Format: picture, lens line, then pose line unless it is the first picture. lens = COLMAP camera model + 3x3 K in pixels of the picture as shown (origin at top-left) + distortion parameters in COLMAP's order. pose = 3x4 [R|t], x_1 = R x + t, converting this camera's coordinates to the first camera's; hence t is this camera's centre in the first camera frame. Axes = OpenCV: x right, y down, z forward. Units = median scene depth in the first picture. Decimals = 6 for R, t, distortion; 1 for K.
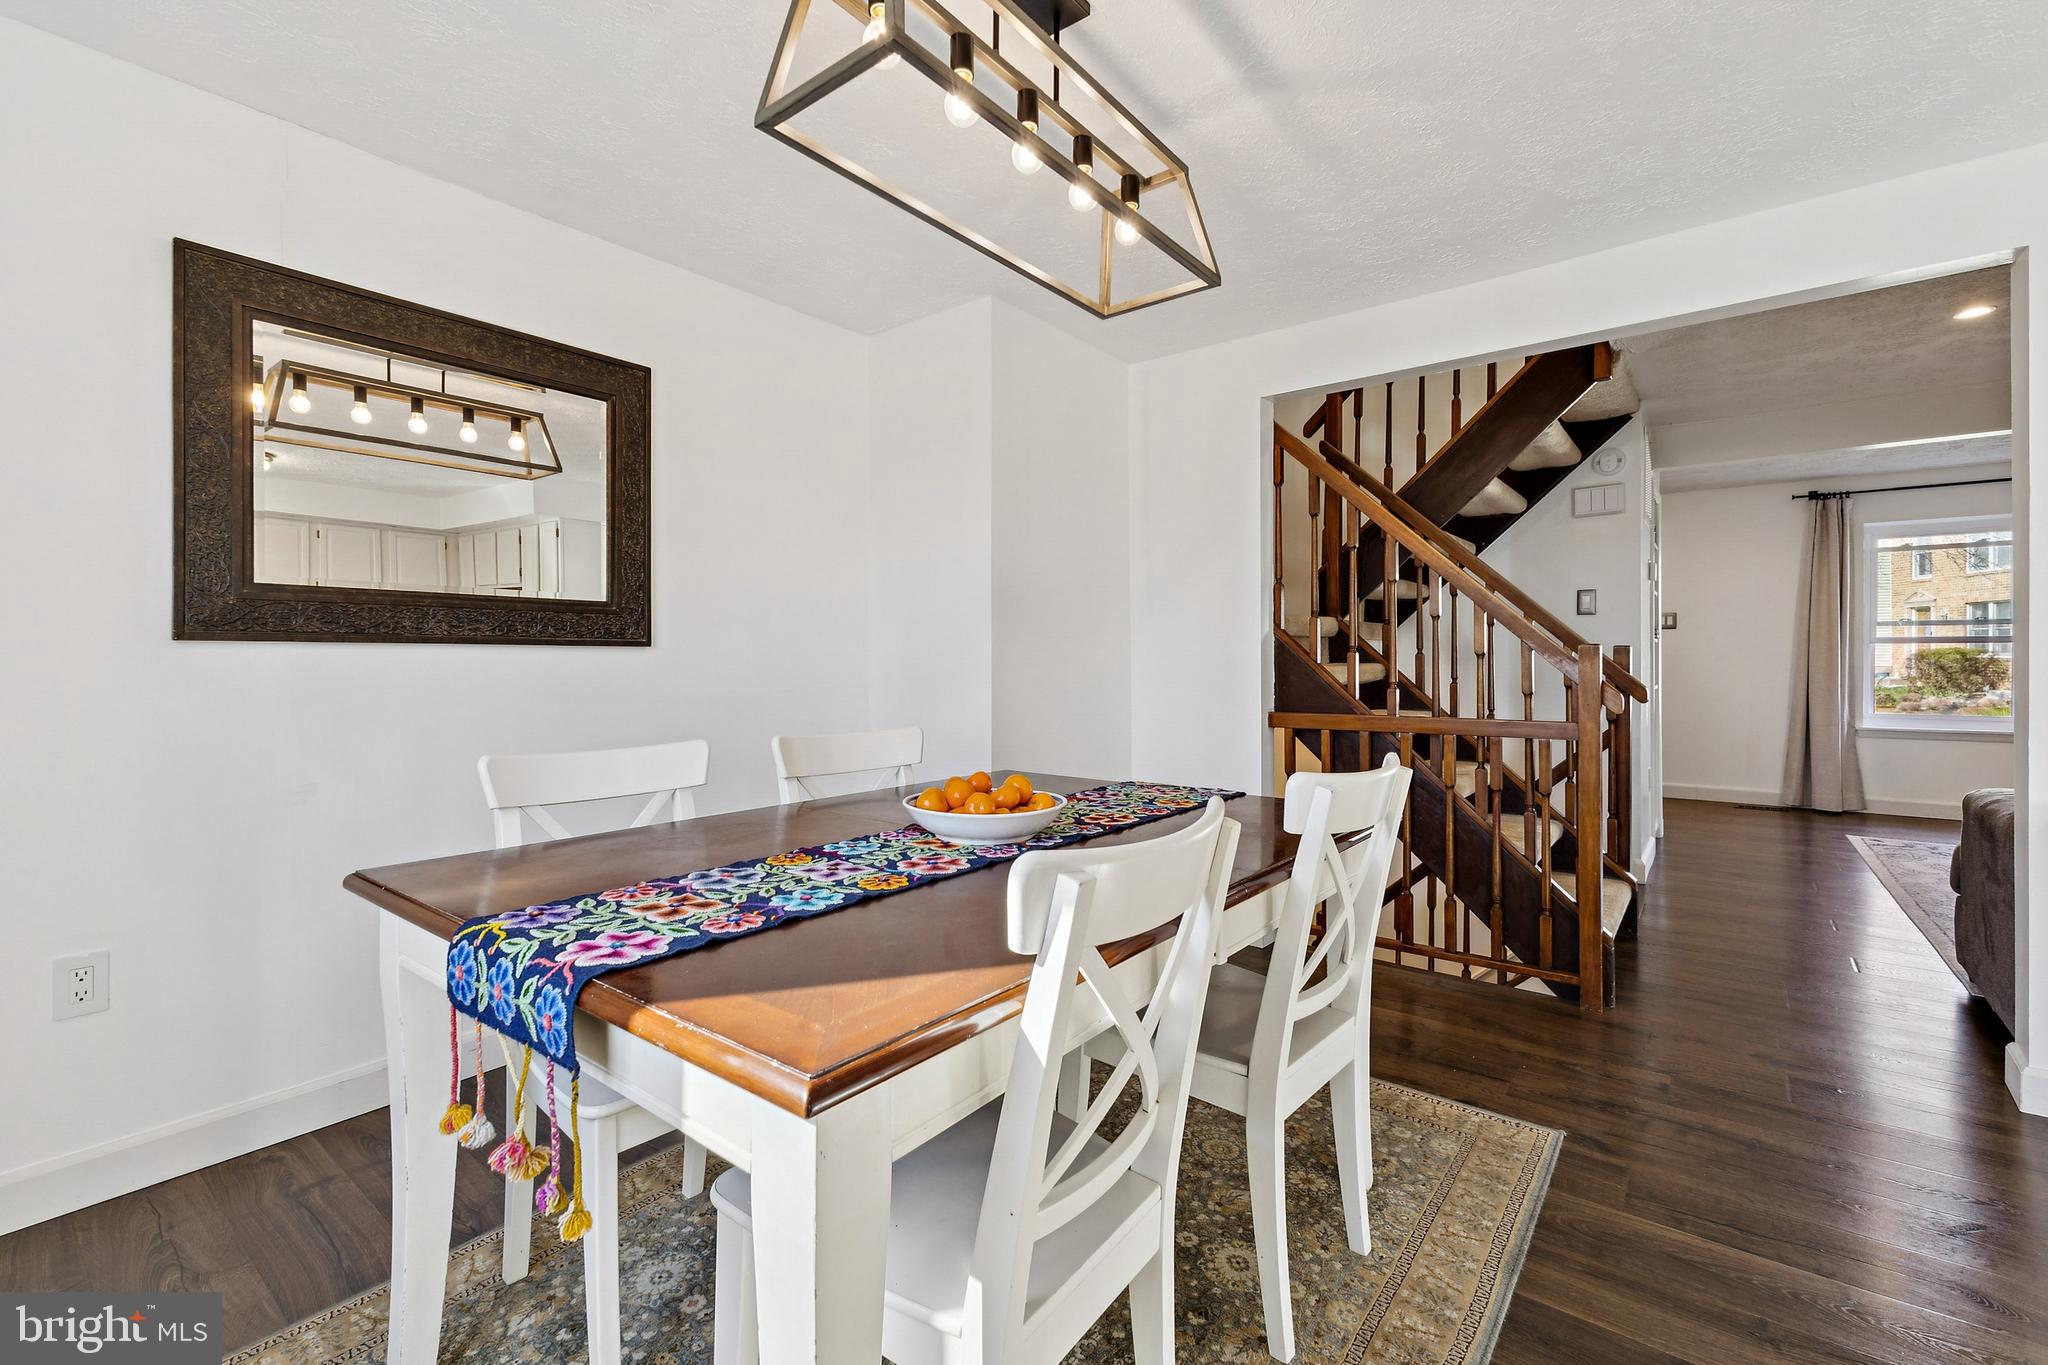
lens RADIAL K [[892.8, 0, 1014.2], [0, 892.8, 652.8], [0, 0, 1]] dist [0.010972, -0.002281]
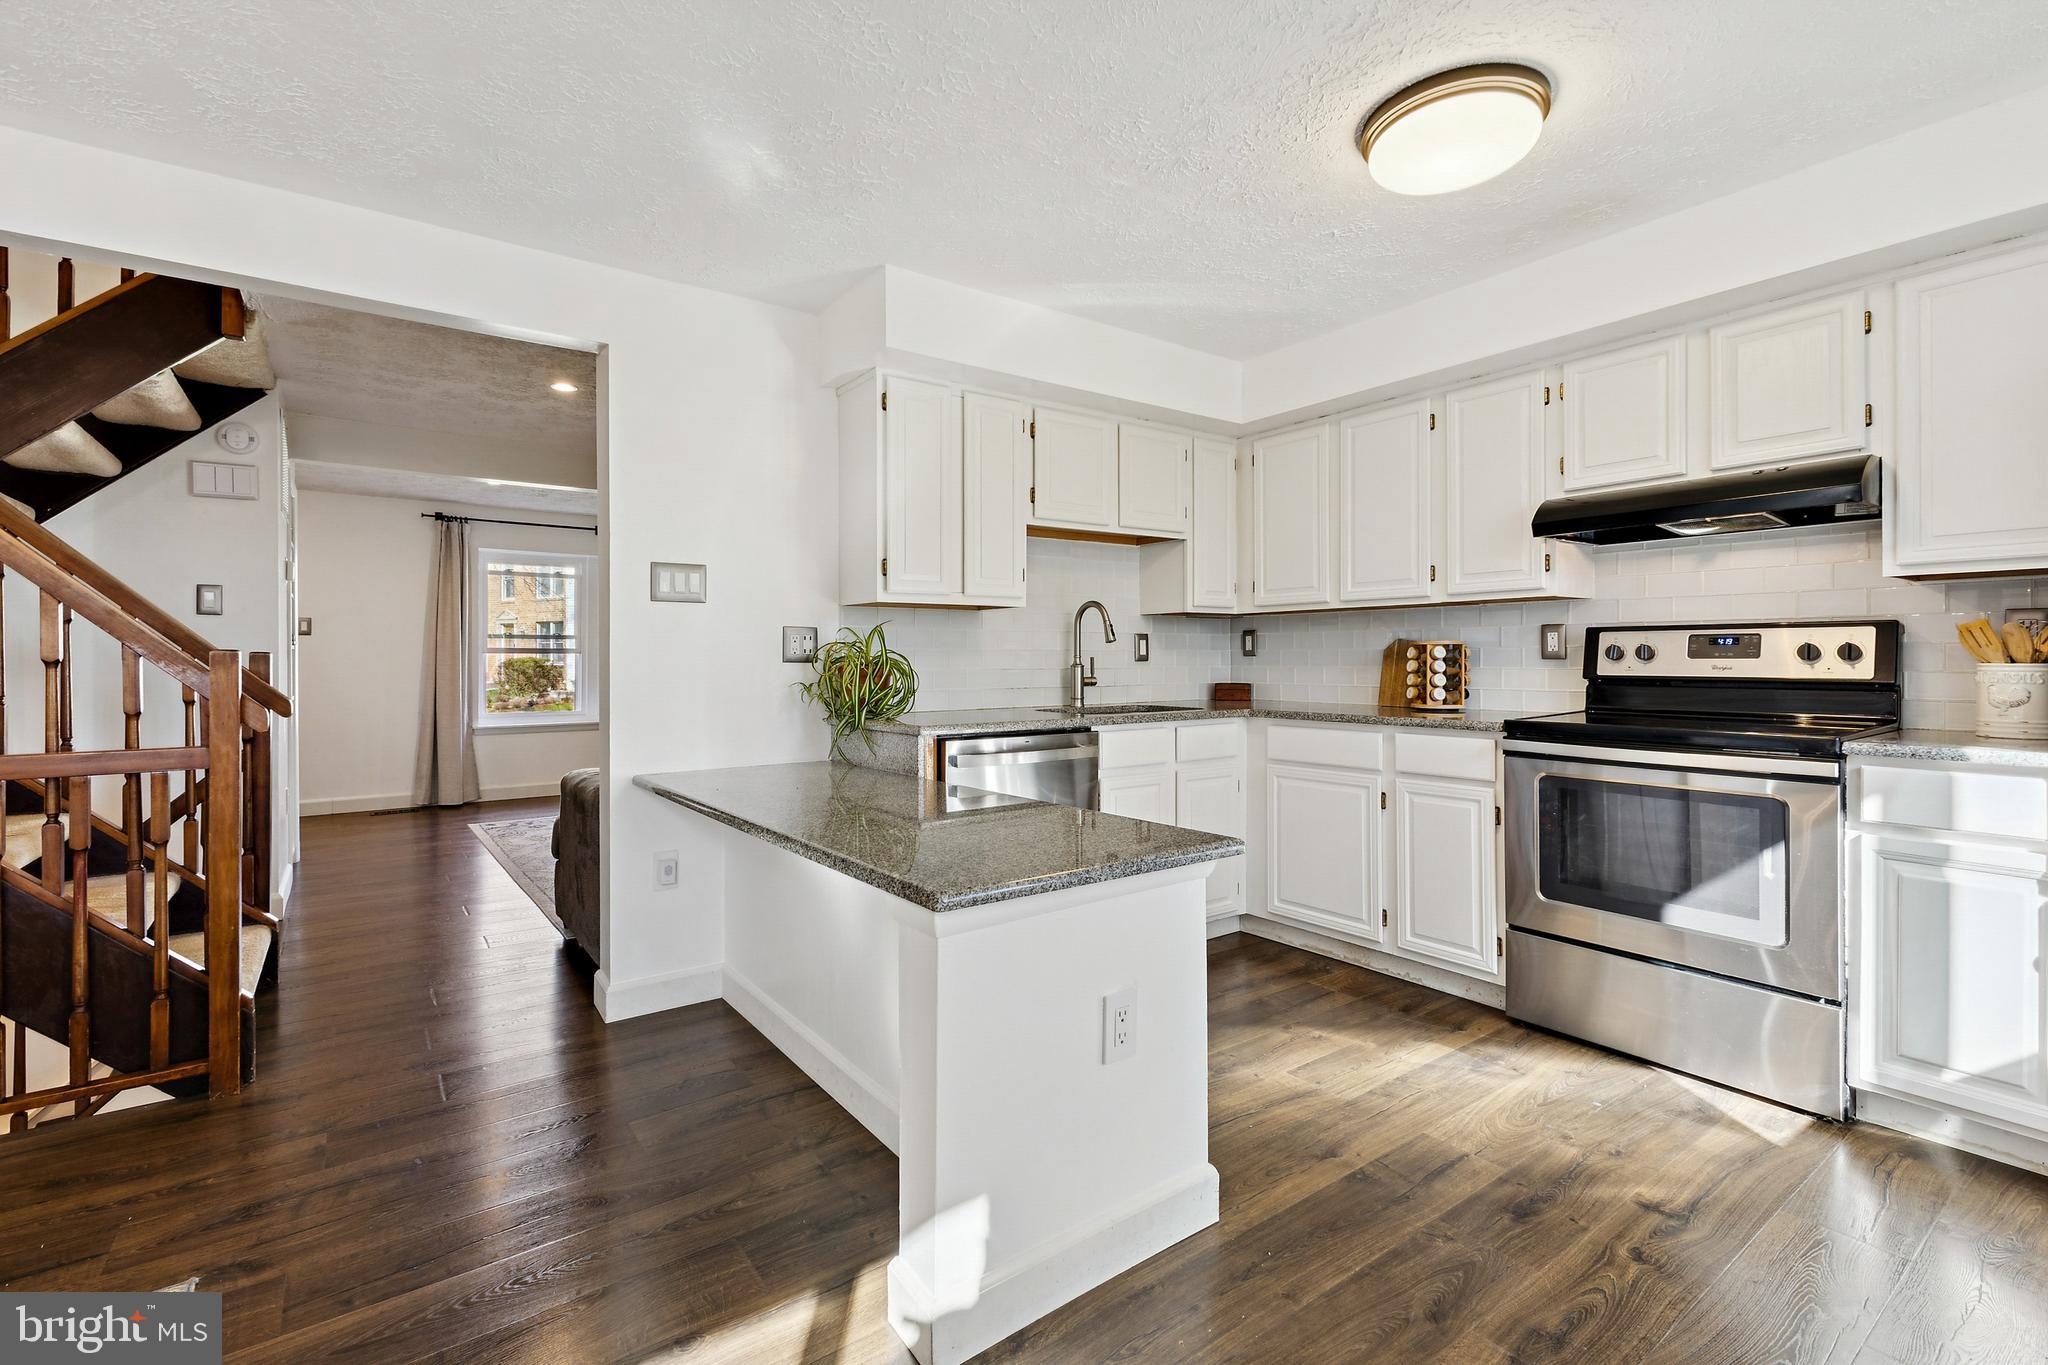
lens RADIAL K [[892.8, 0, 995.1], [0, 892.8, 657.6], [0, 0, 1]] dist [0.010972, -0.002281]
pose [[0.261489, 0.006427, 0.965185, 0.026661], [-0.002275, 0.999979, -0.006042, 0.001276], [-0.965204, -0.000616, 0.261499, 0.088885]]
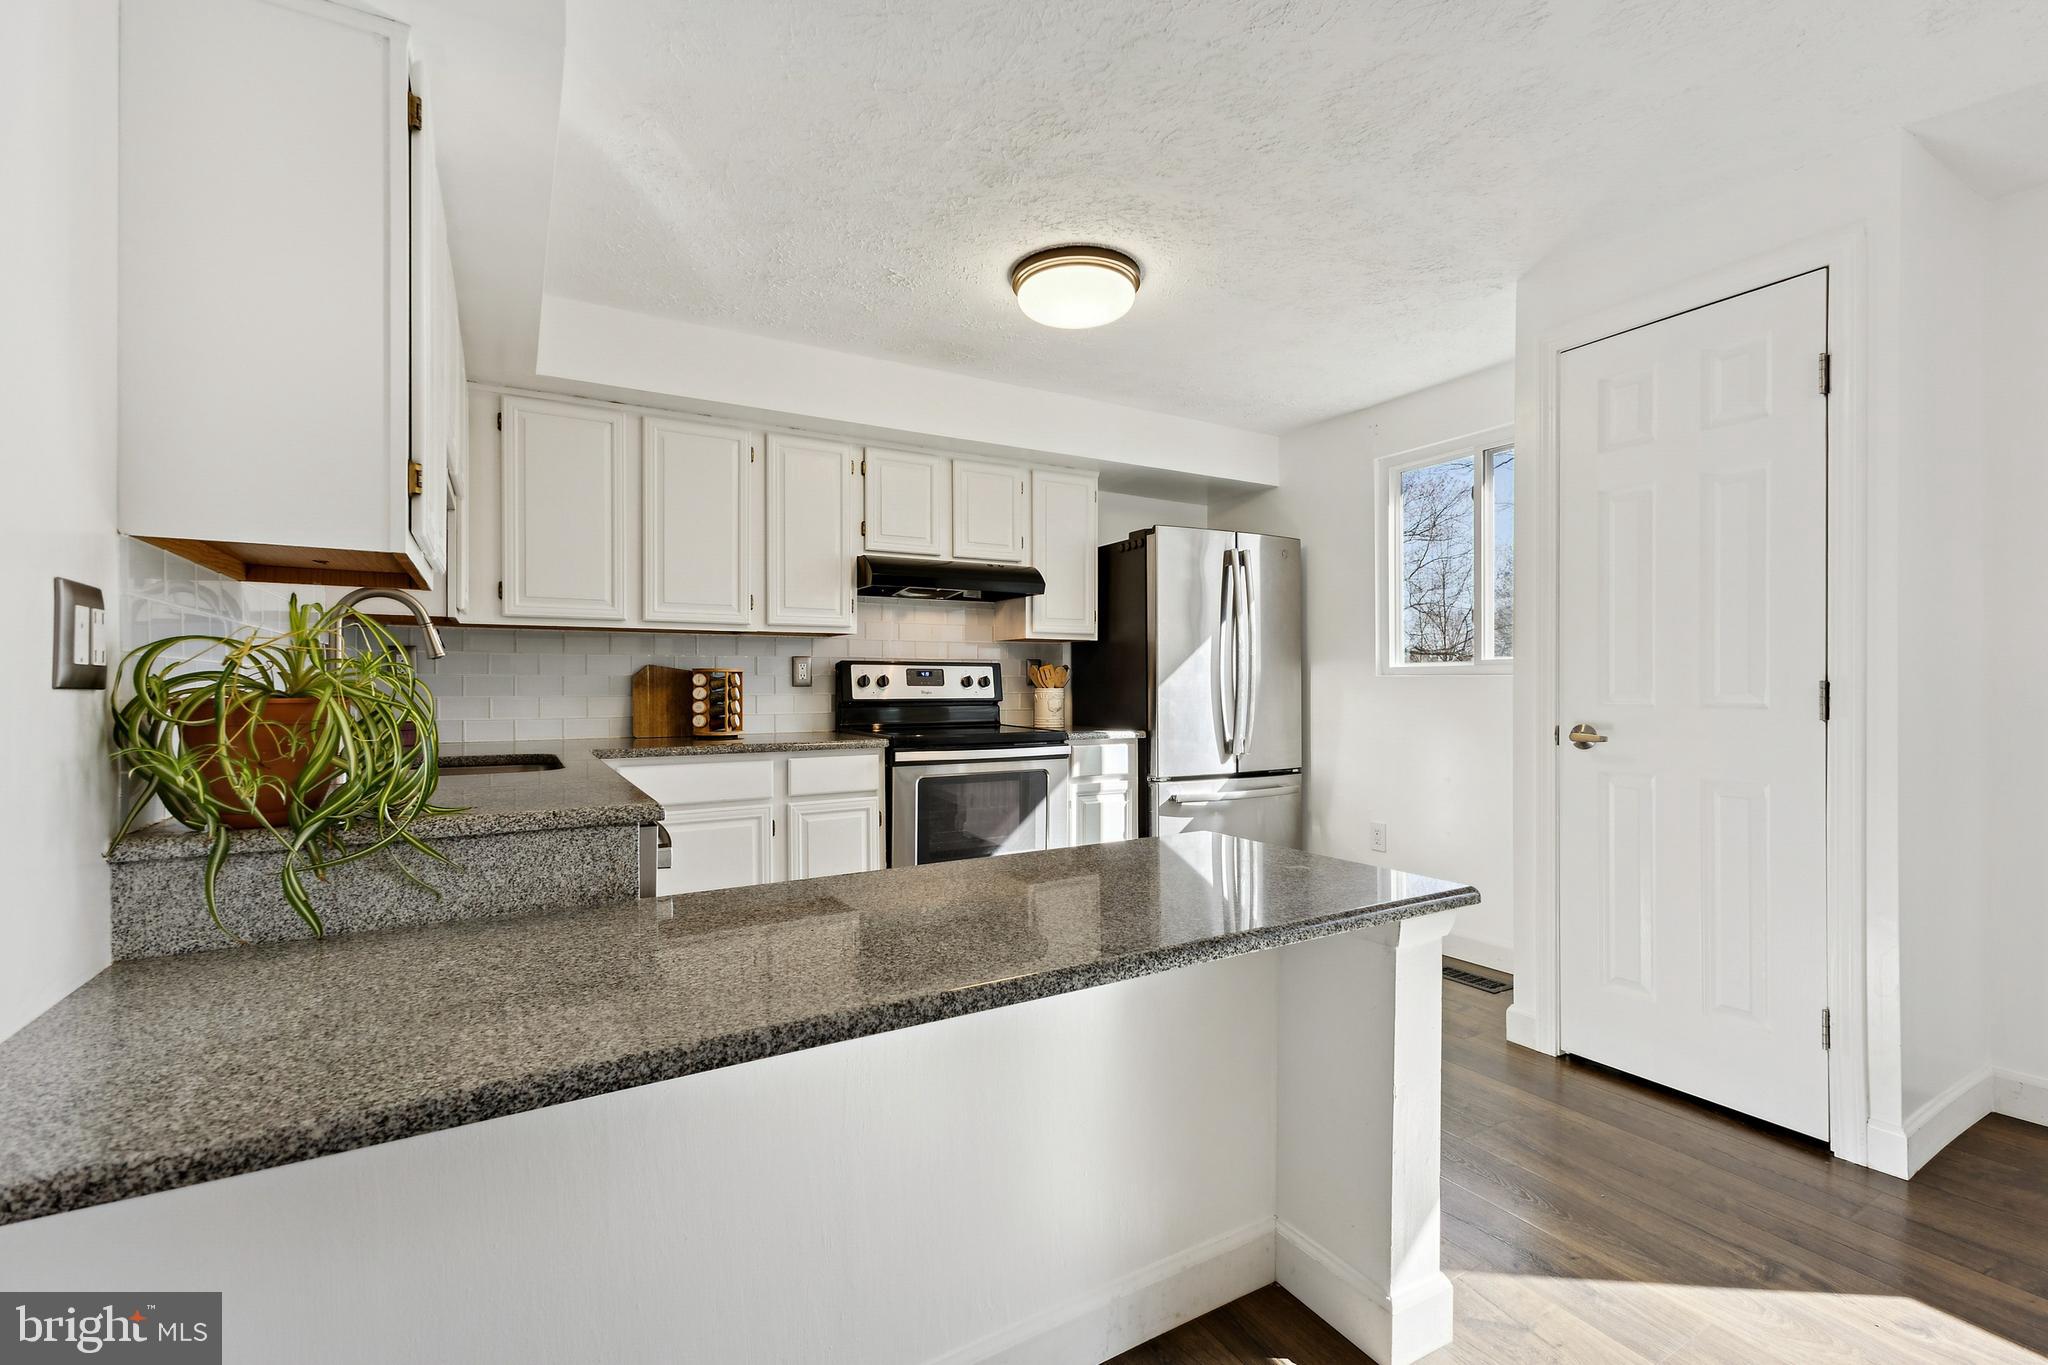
lens RADIAL K [[892.8, 0, 1077.2], [0, 892.8, 696.8], [0, 0, 1]] dist [0.010972, -0.002281]
pose [[-0.946823, 0.003523, 0.321735, 0.423076], [0.006241, 0.999953, 0.007414, 0.002556], [-0.321694, 0.009028, -0.946801, 0.703627]]
